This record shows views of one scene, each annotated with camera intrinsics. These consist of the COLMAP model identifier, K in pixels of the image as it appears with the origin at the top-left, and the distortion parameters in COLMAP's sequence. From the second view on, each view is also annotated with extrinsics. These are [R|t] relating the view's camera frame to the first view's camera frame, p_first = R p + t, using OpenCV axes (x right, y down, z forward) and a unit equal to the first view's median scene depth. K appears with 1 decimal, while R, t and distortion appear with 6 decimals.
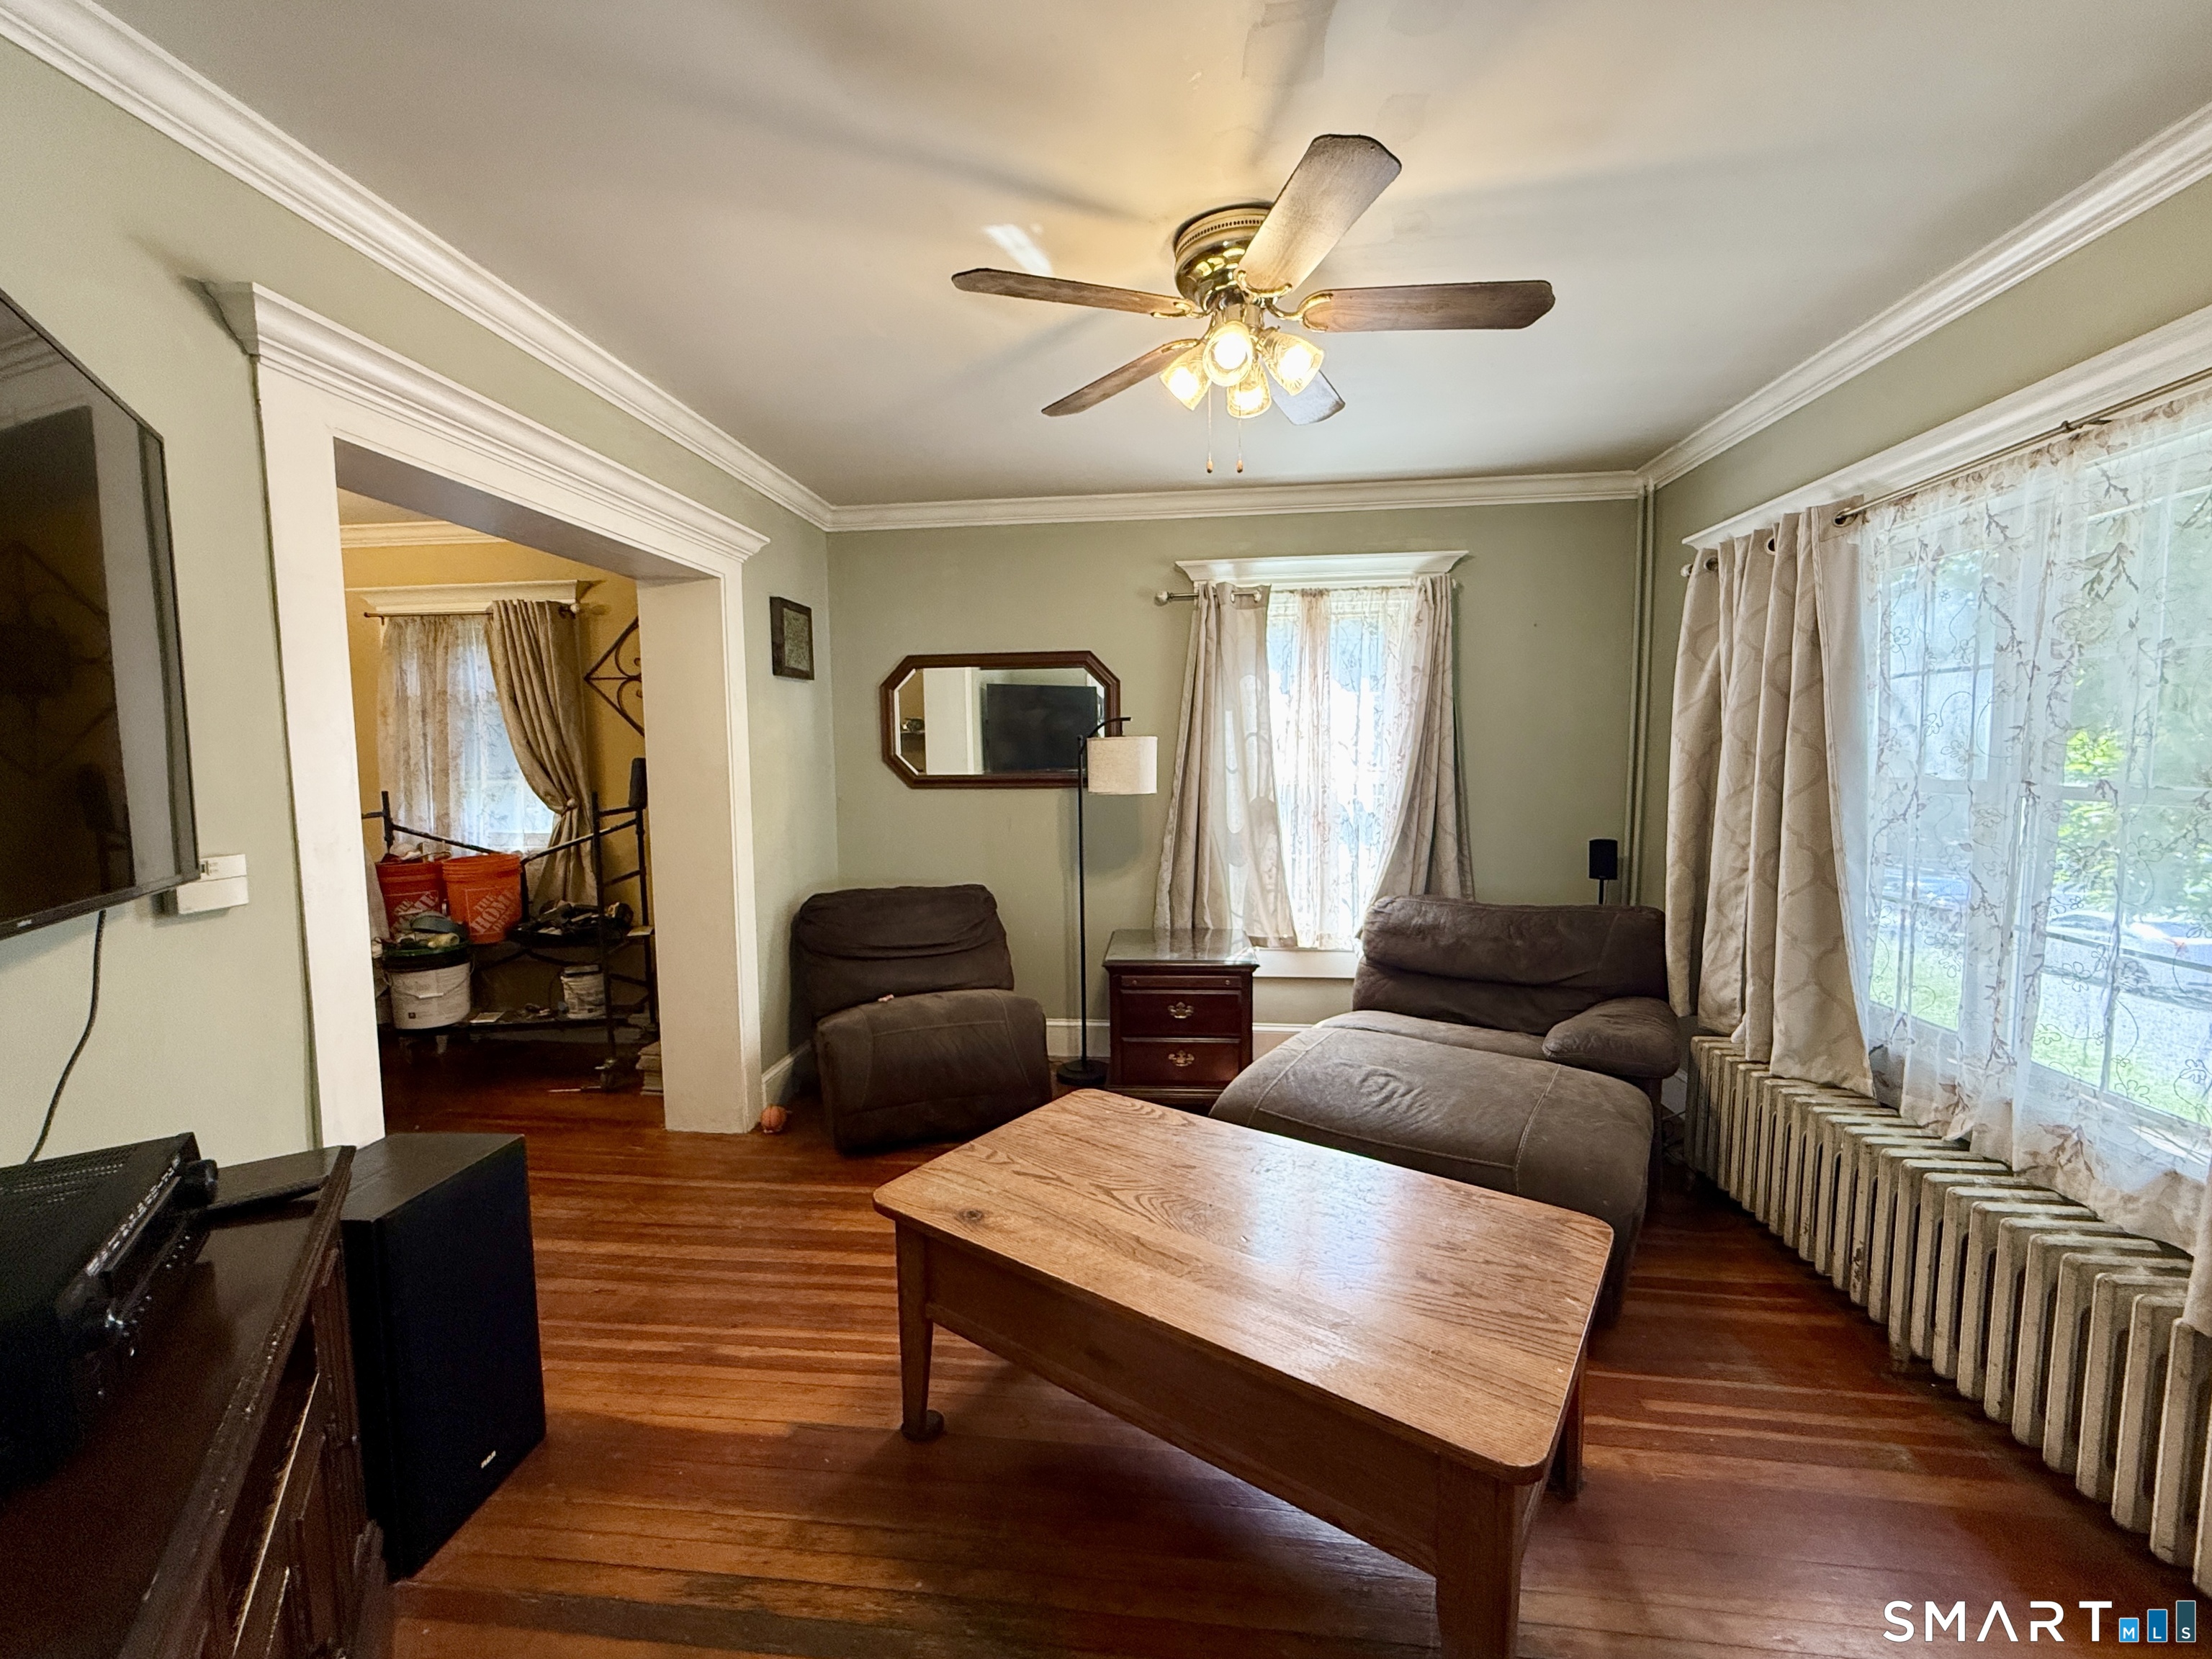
lens RADIAL K [[900.4, 0, 1095.8], [0, 900.4, 839.0], [0, 0, 1]] dist [-0.002530, -0.000151]
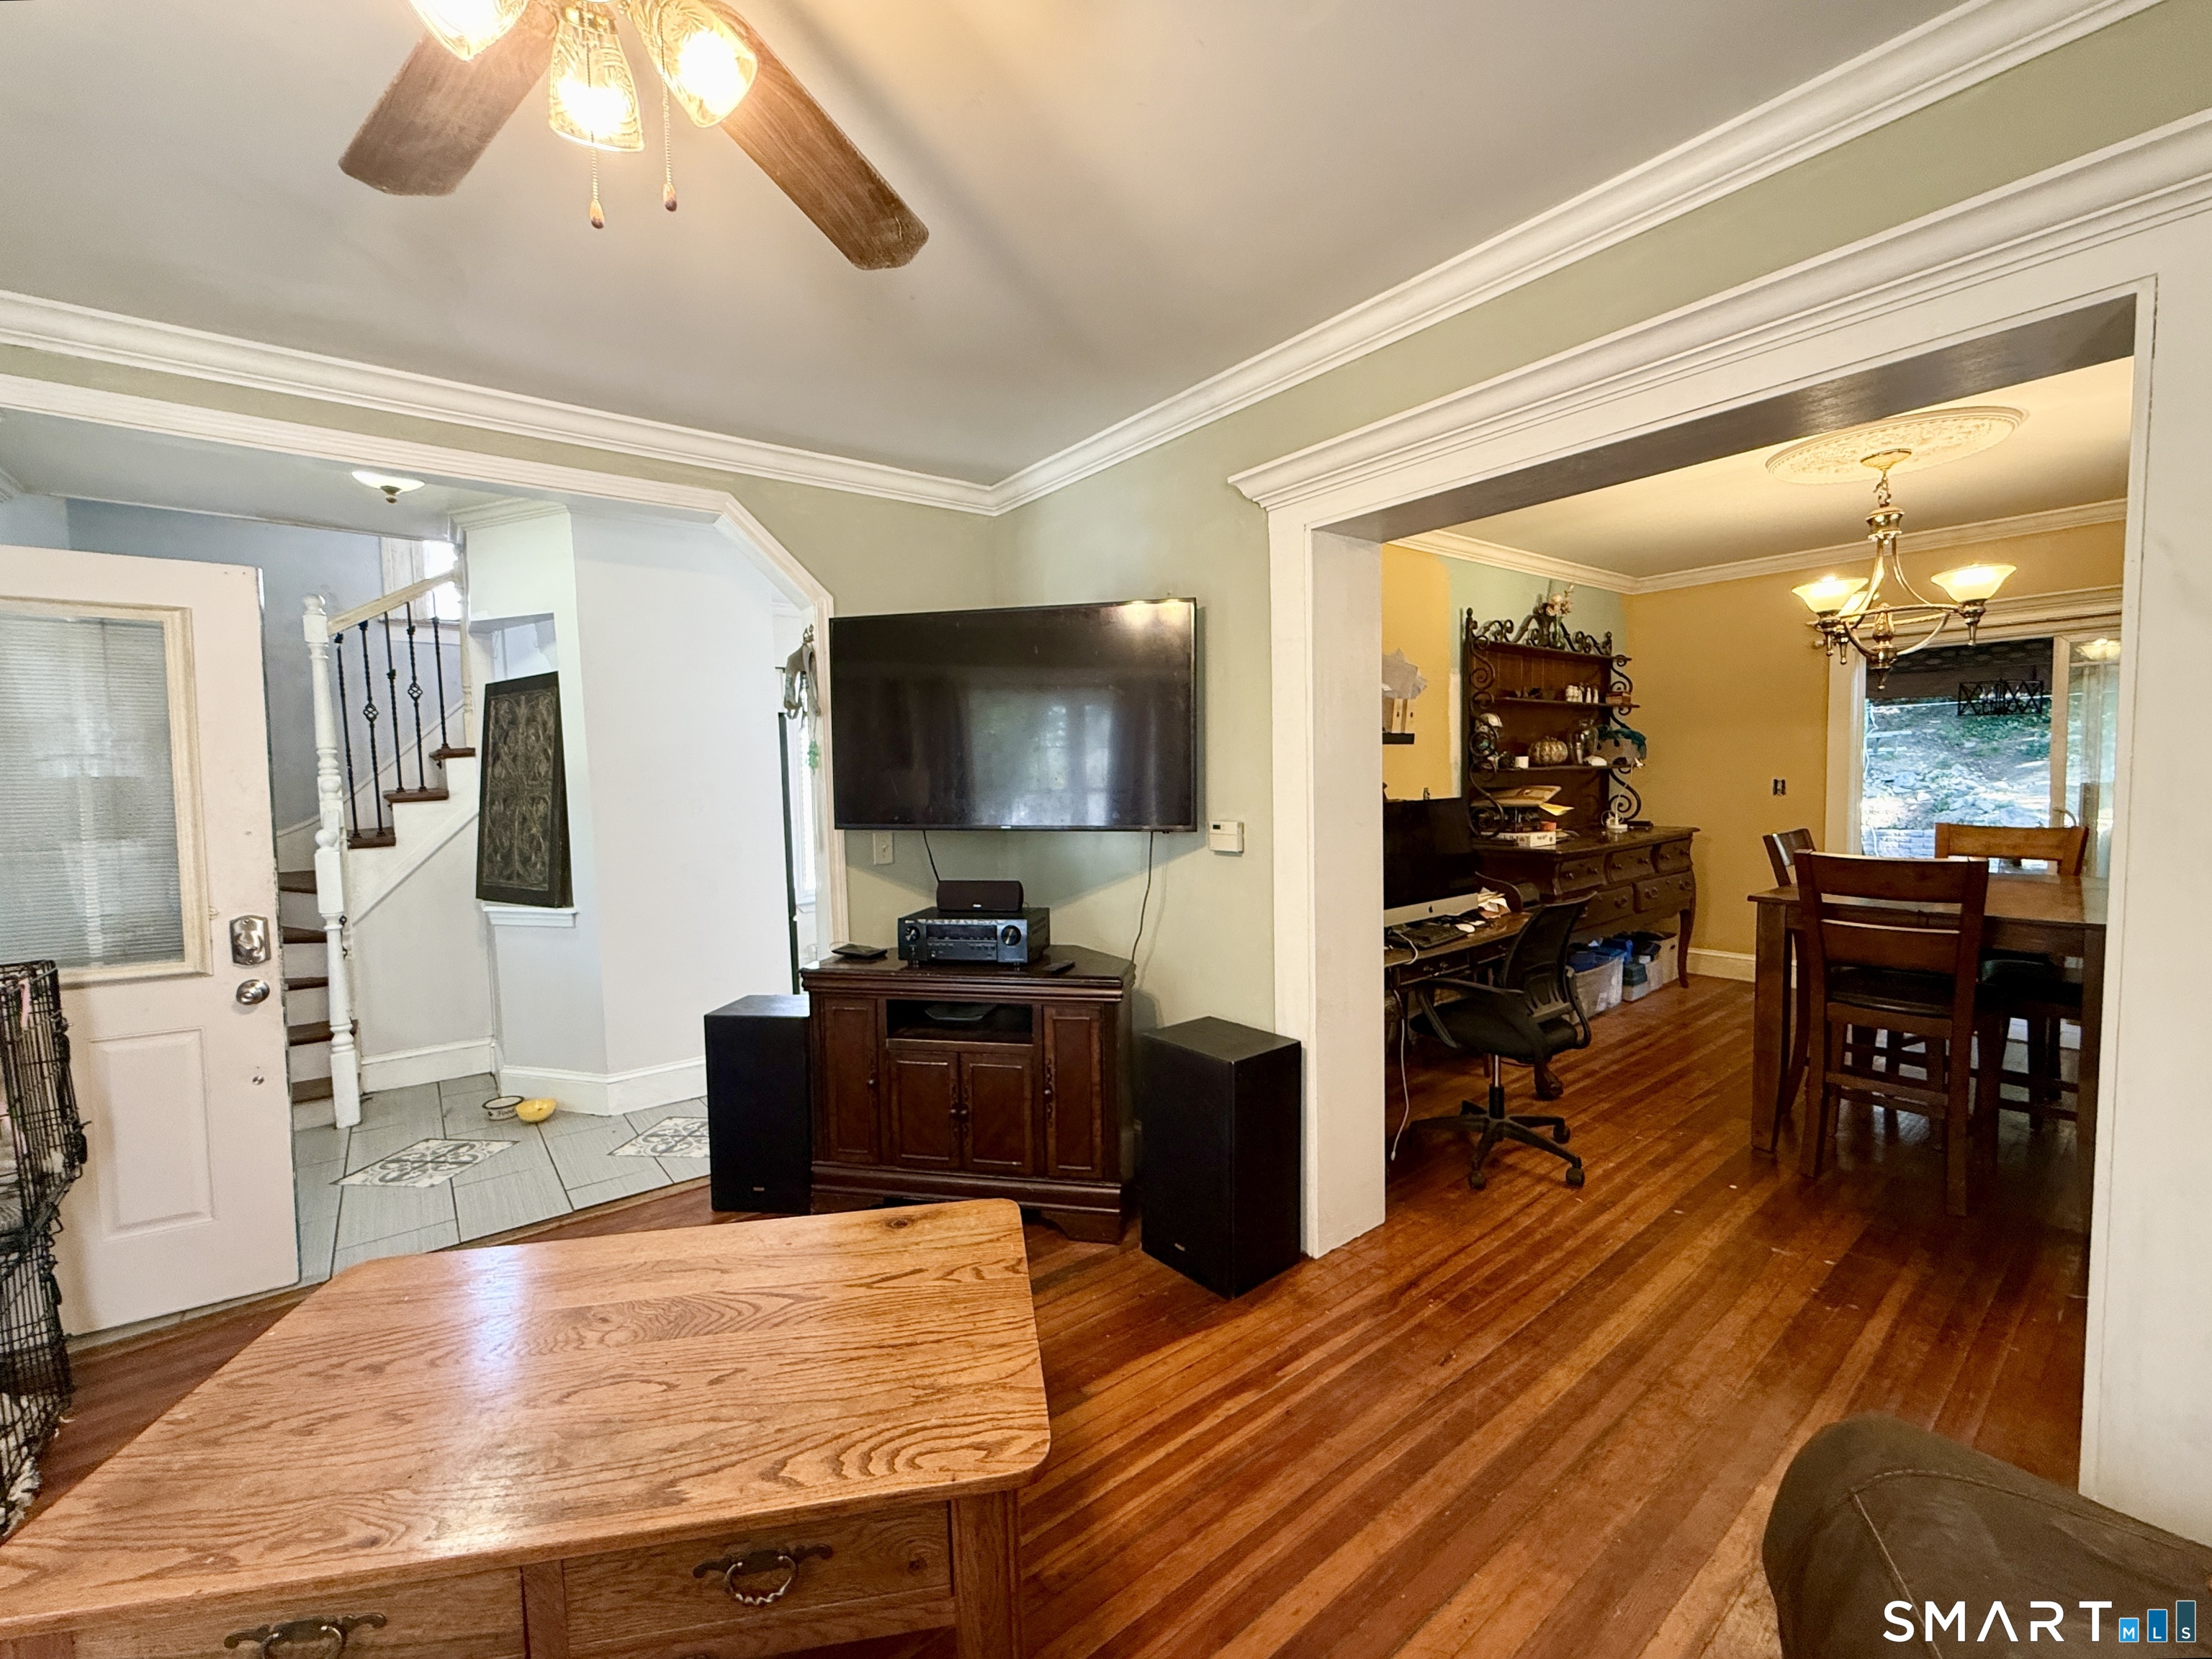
lens RADIAL K [[900.4, 0, 1104.2], [0, 900.4, 829.4], [0, 0, 1]] dist [-0.002530, -0.000151]
pose [[-0.707589, 0.072463, -0.702899, 0.348224], [-0.030026, 0.990746, 0.132364, -0.154446], [0.705986, 0.114765, -0.698865, 1.633721]]
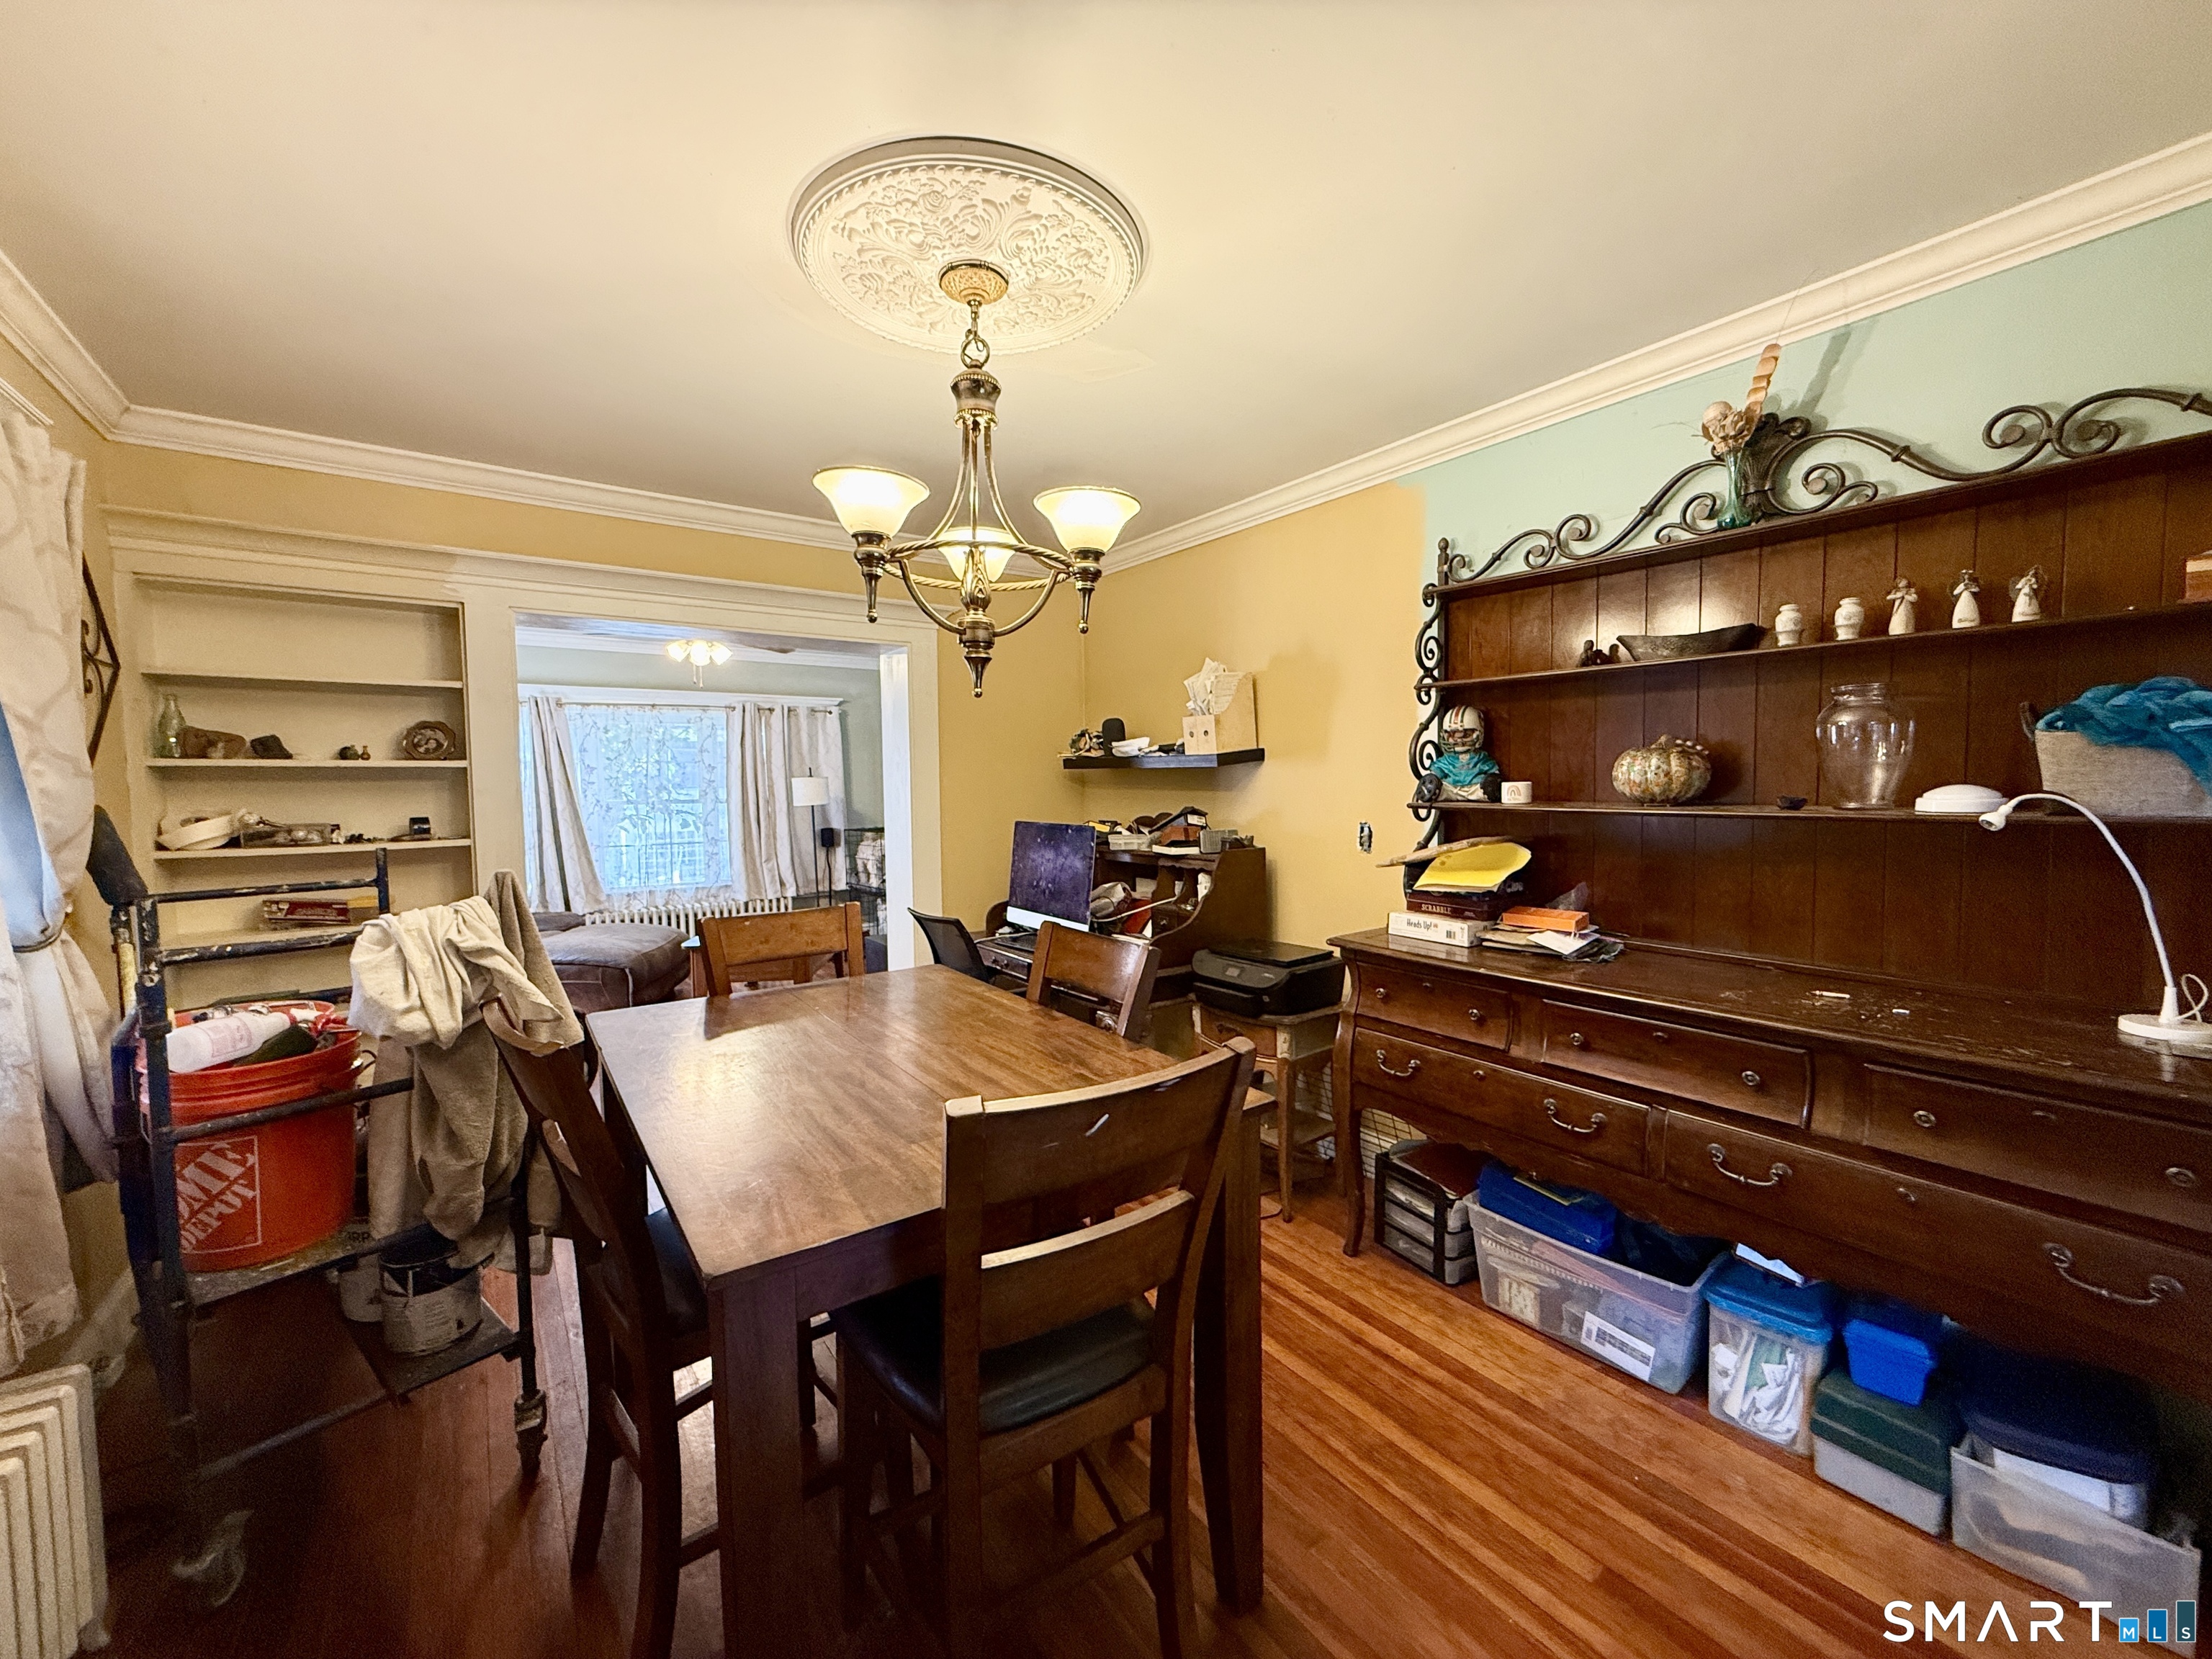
lens RADIAL K [[900.4, 0, 1107.5], [0, 900.4, 831.1], [0, 0, 1]] dist [-0.002530, -0.000151]
pose [[-0.667037, -0.020735, 0.744736, -2.719638], [0.087045, 0.990598, 0.105544, -0.152265], [-0.739922, 0.135227, -0.658961, 1.981407]]
